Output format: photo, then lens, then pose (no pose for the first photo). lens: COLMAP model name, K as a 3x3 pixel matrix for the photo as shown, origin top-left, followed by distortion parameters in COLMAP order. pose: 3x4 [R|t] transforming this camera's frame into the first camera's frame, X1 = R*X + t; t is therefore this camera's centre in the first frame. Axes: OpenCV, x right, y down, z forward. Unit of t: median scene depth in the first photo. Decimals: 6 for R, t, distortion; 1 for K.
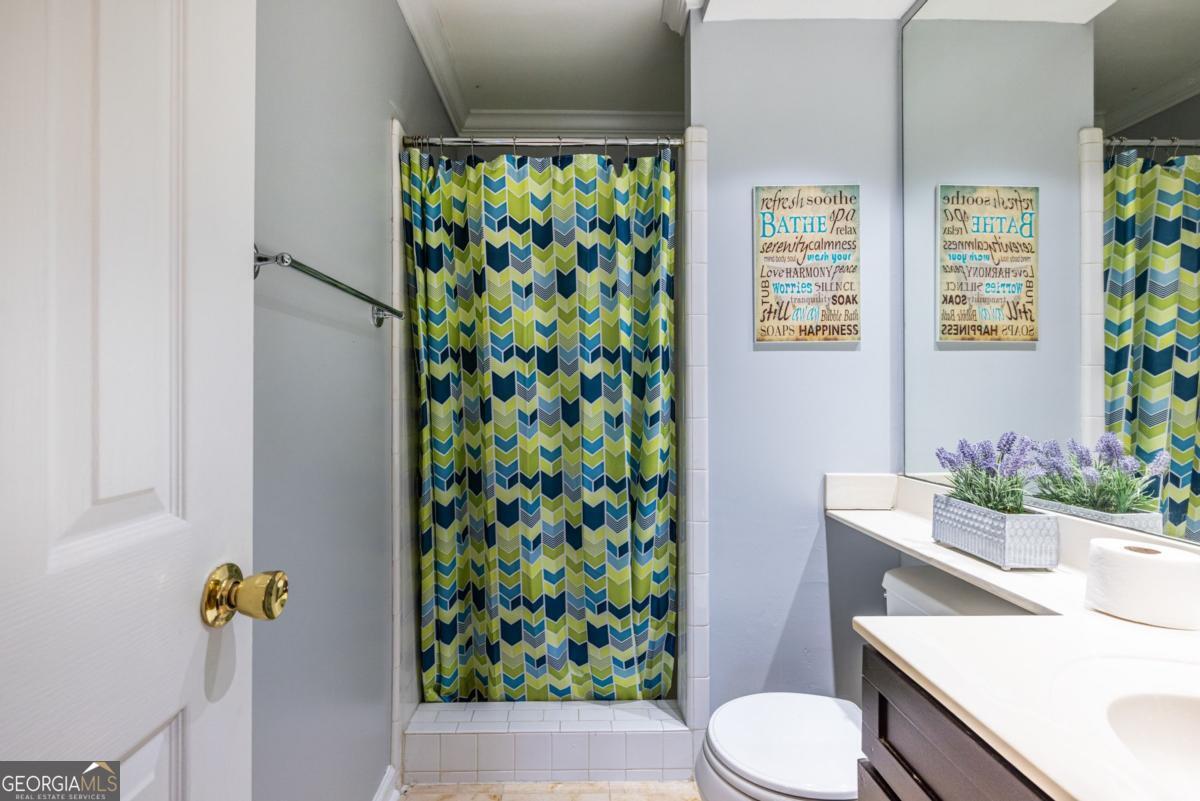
lens RADIAL K [[564.6, 0, 597.3], [0, 564.6, 402.4], [0, 0, 1]] dist [-0.006273, 0.002589]
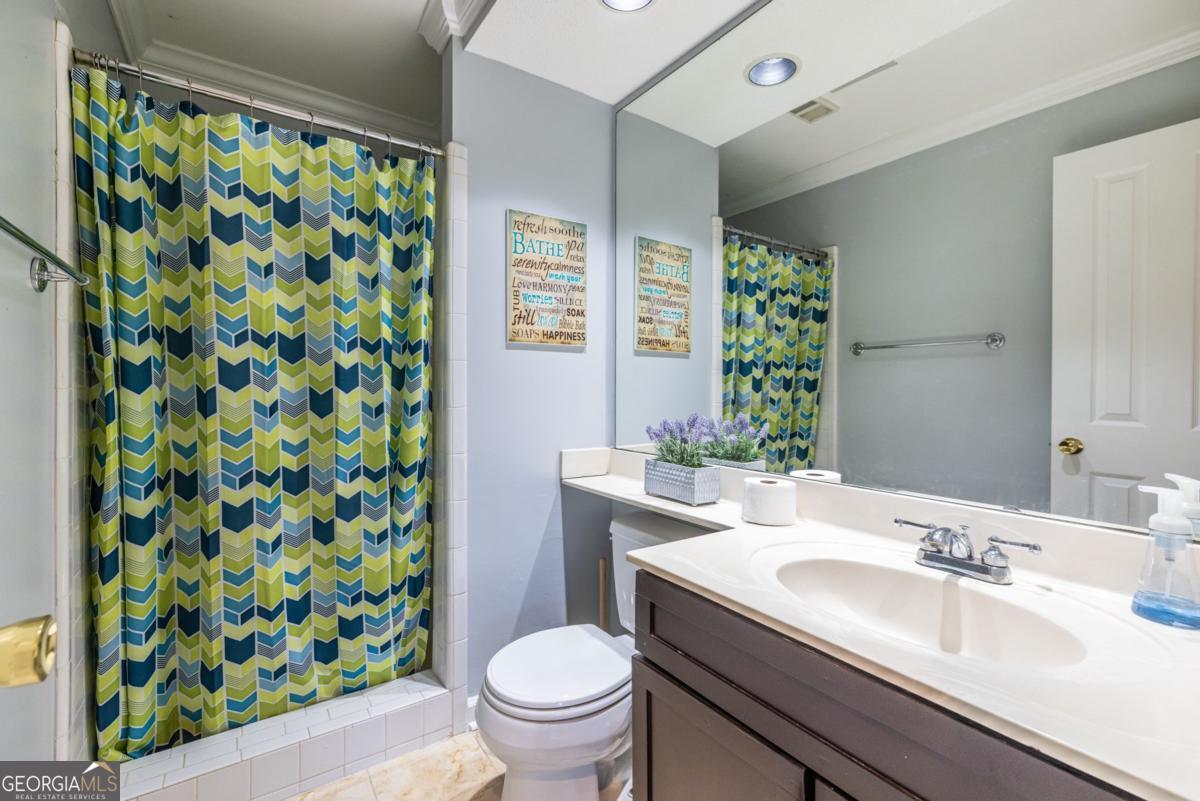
lens RADIAL K [[511.2, 0, 599.4], [0, 511.2, 396.6], [0, 0, 1]] dist [-0.001385, 0.000680]
pose [[0.828628, -0.000228, 0.559800, -0.146482], [-0.002477, 0.999989, 0.004074, 0.002031], [-0.559794, -0.004763, 0.828618, 0.012489]]
